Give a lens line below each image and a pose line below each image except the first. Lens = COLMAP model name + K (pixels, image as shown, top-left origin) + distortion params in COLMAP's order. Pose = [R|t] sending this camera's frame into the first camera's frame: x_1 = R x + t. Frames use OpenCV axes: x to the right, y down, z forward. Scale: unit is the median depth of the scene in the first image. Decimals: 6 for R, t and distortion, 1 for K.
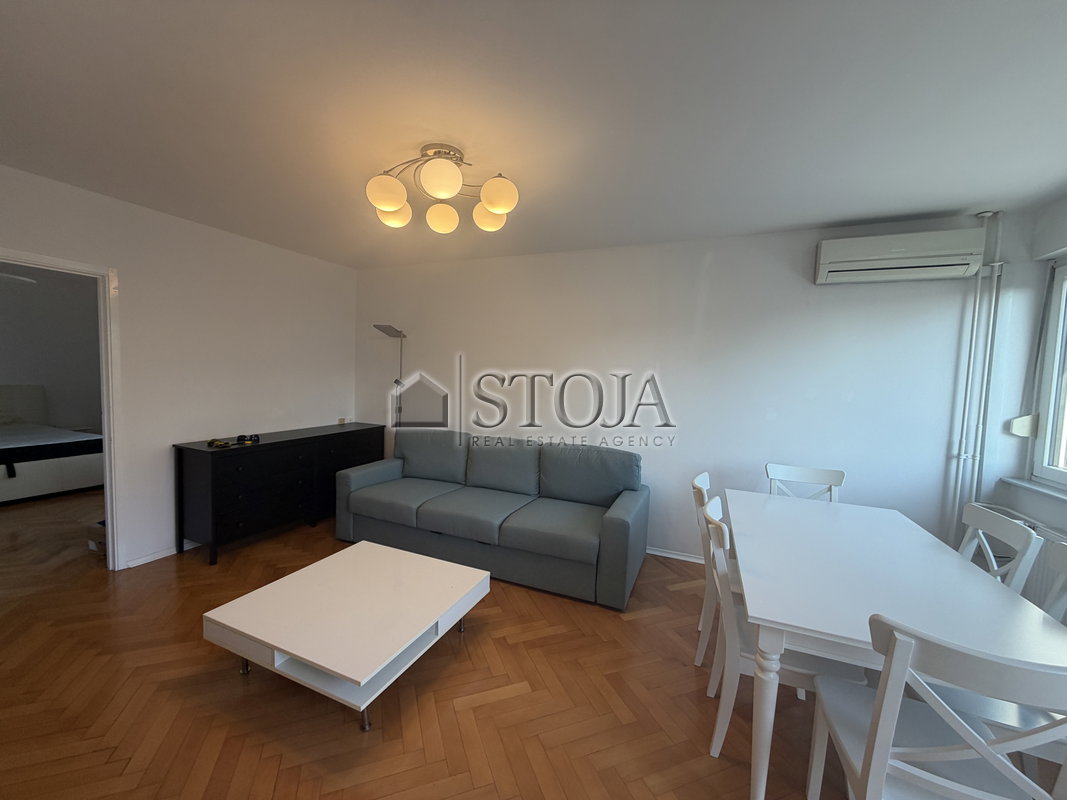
lens RADIAL K [[423.1, 0, 526.6], [0, 423.1, 397.9], [0, 0, 1]] dist [-0.000030, 0.000094]
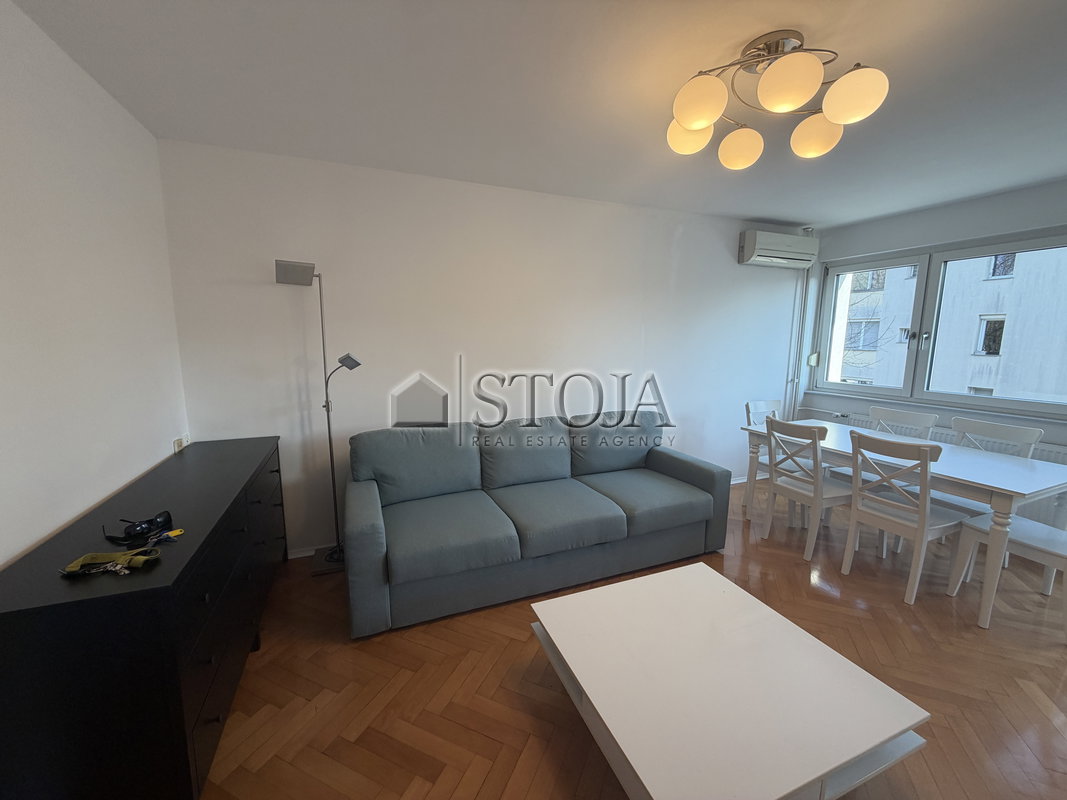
lens RADIAL K [[423.1, 0, 526.6], [0, 423.1, 397.9], [0, 0, 1]] dist [-0.000030, 0.000094]
pose [[0.698250, -0.139782, 0.702074, -0.713558], [0.059889, 0.988719, 0.137289, -0.069772], [-0.713344, -0.053816, 0.698745, 0.487505]]
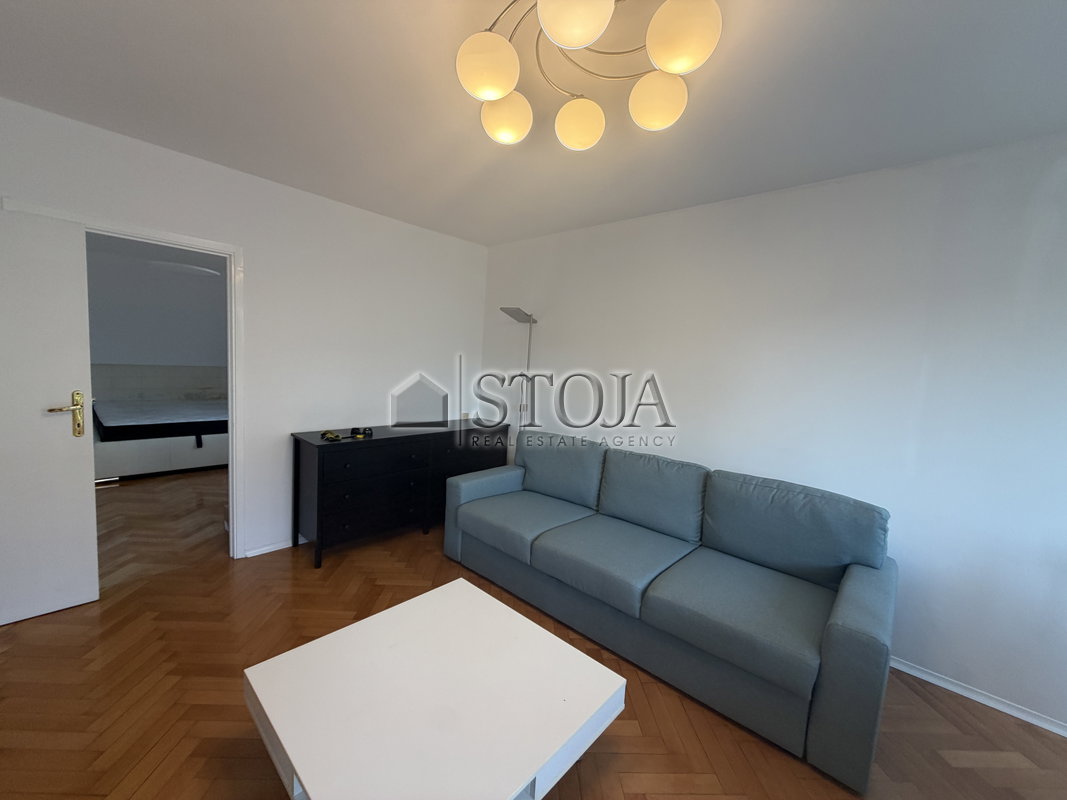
lens RADIAL K [[423.1, 0, 526.6], [0, 423.1, 397.9], [0, 0, 1]] dist [-0.000030, 0.000094]
pose [[0.945991, 0.051626, -0.320055, -0.035272], [-0.047306, 0.998654, 0.021265, -0.014011], [0.320722, -0.004976, 0.947160, 0.266014]]
